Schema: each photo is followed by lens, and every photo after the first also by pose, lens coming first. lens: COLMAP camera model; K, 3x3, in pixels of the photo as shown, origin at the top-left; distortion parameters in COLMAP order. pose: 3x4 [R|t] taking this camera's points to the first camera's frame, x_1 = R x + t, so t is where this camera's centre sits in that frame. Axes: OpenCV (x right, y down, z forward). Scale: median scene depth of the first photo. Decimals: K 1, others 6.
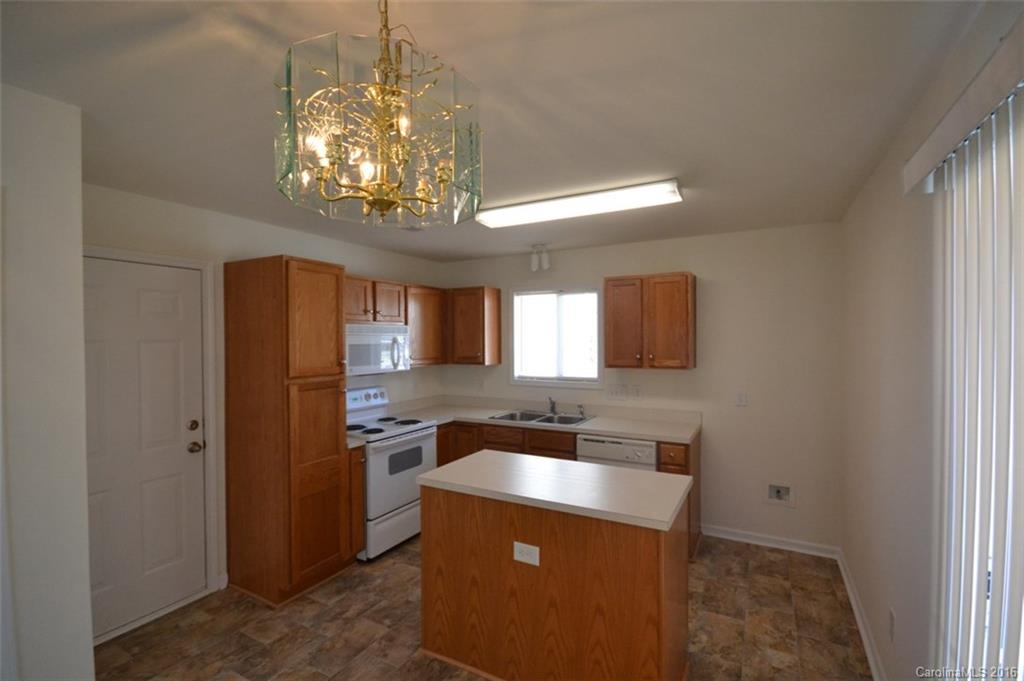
lens RADIAL K [[465.3, 0, 512.0], [0, 465.3, 340.5], [0, 0, 1]] dist [0.034274, 0.000174]
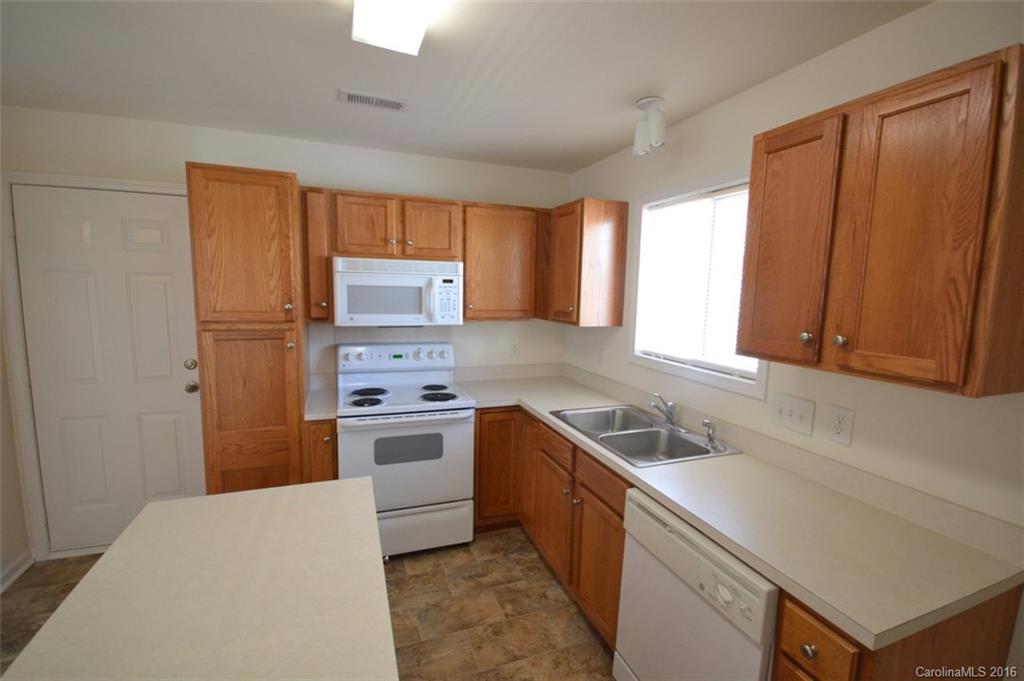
lens RADIAL K [[453.7, 0, 510.5], [0, 453.7, 344.0], [0, 0, 1]] dist [-0.014287, 0.000447]
pose [[0.767495, 0.104111, -0.632545, 0.282476], [-0.031061, 0.991605, 0.125522, 0.002833], [0.640302, -0.076690, 0.764285, 0.512523]]
